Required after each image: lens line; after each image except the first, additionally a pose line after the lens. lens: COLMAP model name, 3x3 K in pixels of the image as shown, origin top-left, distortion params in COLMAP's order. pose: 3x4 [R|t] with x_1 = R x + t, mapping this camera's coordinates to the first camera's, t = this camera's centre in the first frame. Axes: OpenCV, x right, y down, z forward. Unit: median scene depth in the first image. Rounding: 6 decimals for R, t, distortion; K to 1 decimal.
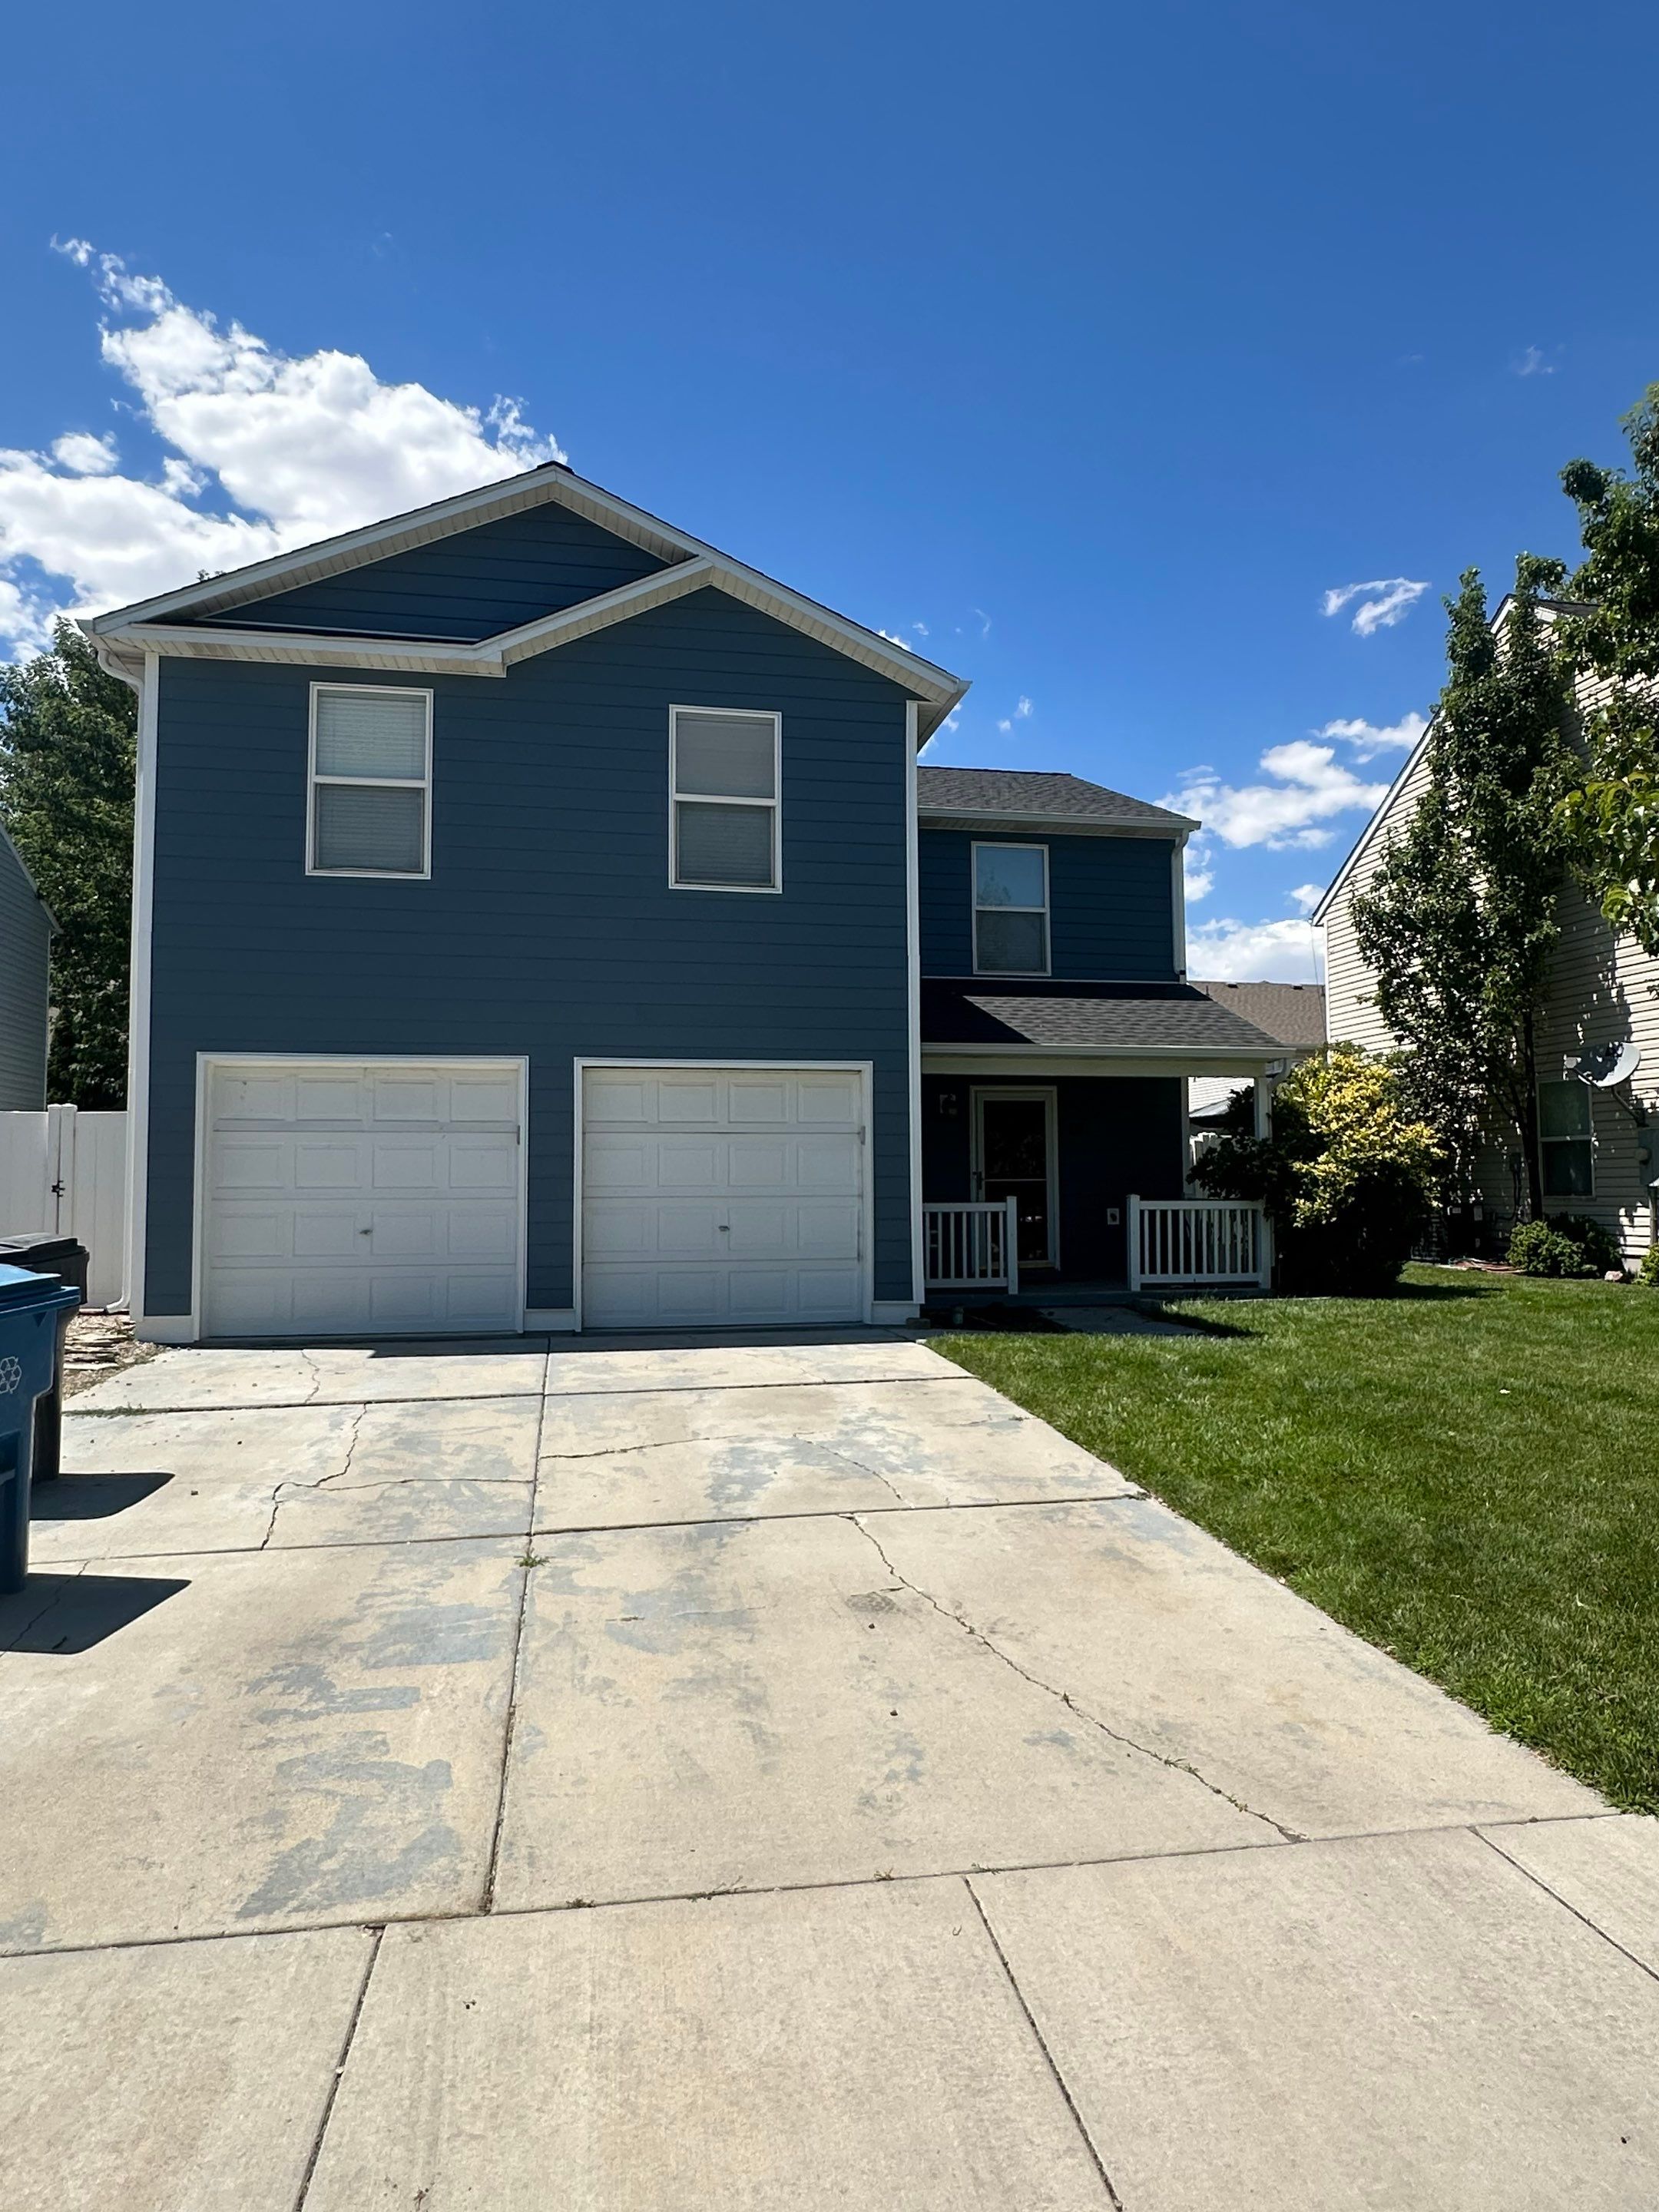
lens RADIAL K [[1313.0, 0, 812.5], [0, 1313.0, 1119.6], [0, 0, 1]] dist [0.005726, -0.000088]
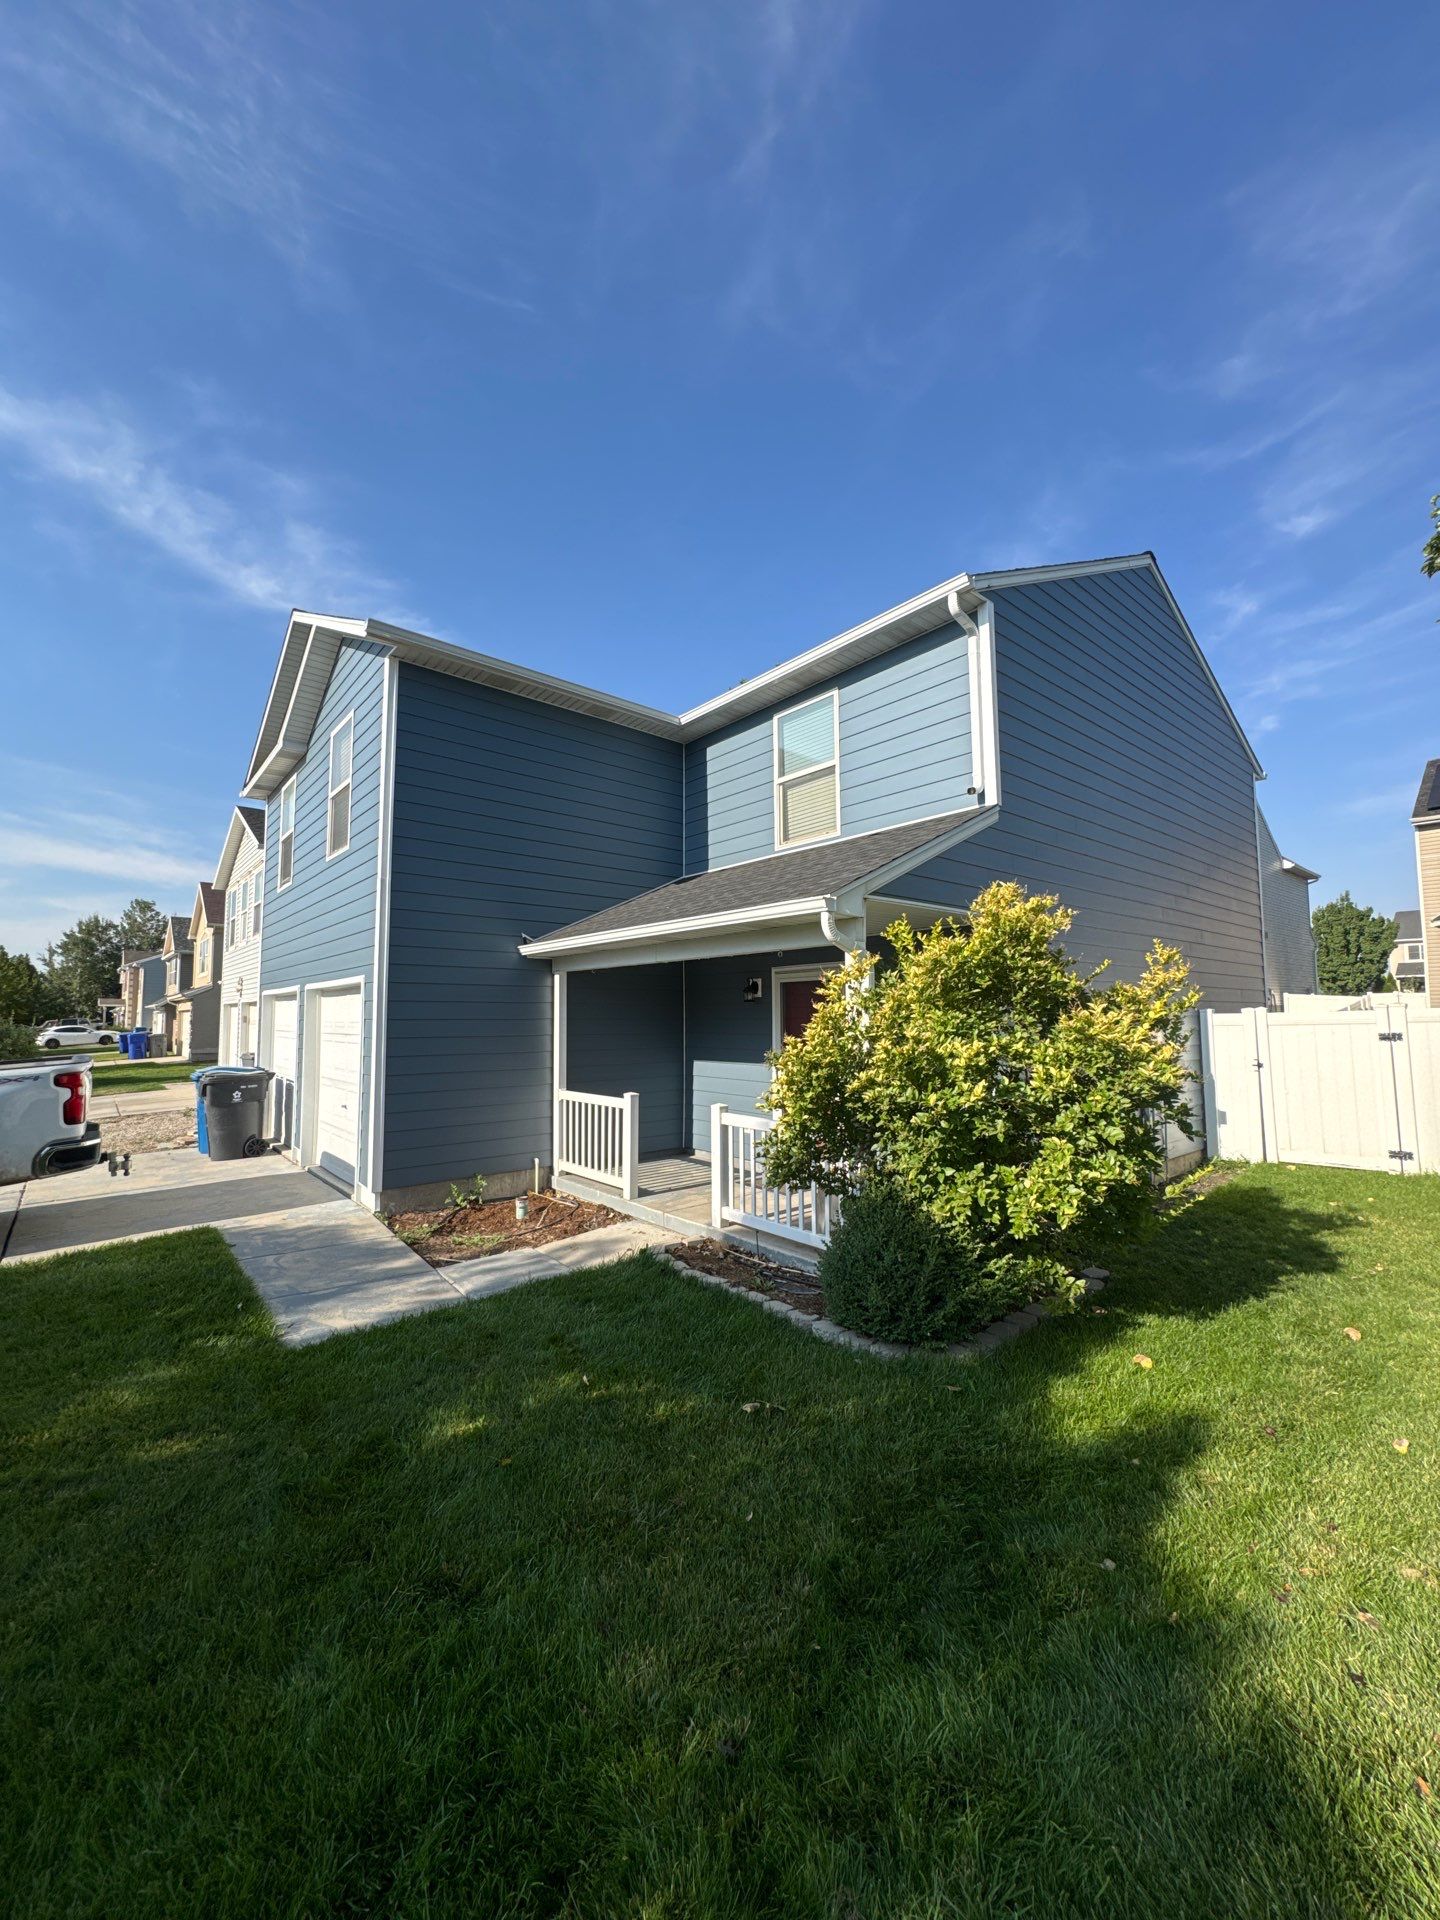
lens RADIAL K [[767.0, 0, 716.4], [0, 767.0, 962.4], [0, 0, 1]] dist [-0.001590, -0.000596]
pose [[0.498337, -0.059001, -0.864974, 1.026467], [0.051354, 0.997939, -0.038485, -0.017372], [0.865461, -0.025241, 0.500339, 1.202179]]
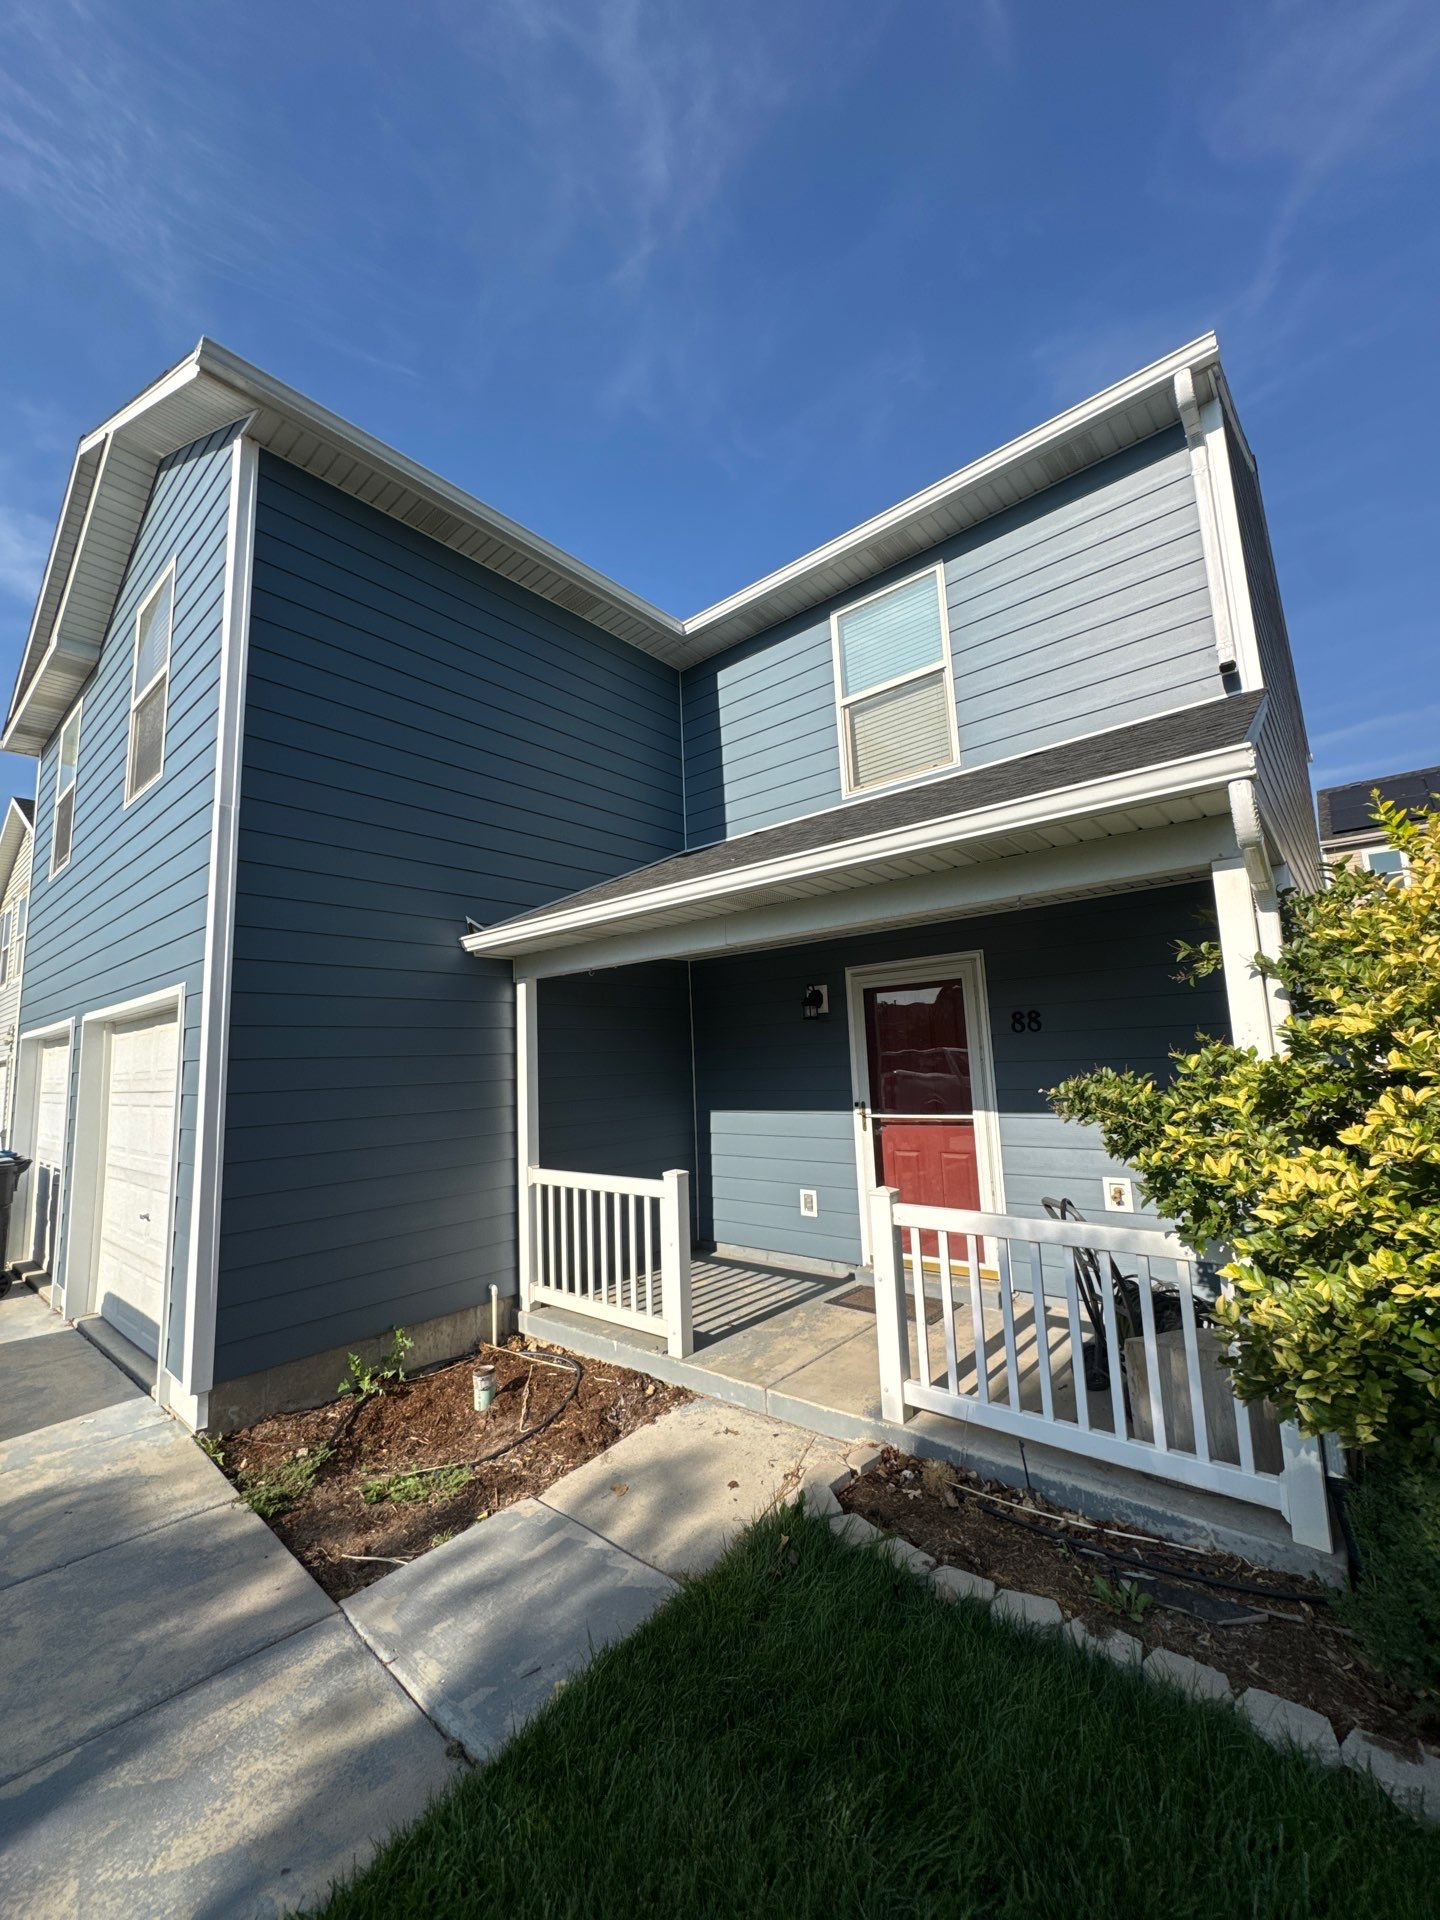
lens RADIAL K [[767.0, 0, 718.6], [0, 767.0, 961.5], [0, 0, 1]] dist [-0.001590, -0.000596]
pose [[0.631547, -0.119261, -0.766110, 0.654148], [0.079601, 0.992851, -0.088938, 0.000275], [0.771240, -0.004814, 0.636526, 1.244058]]
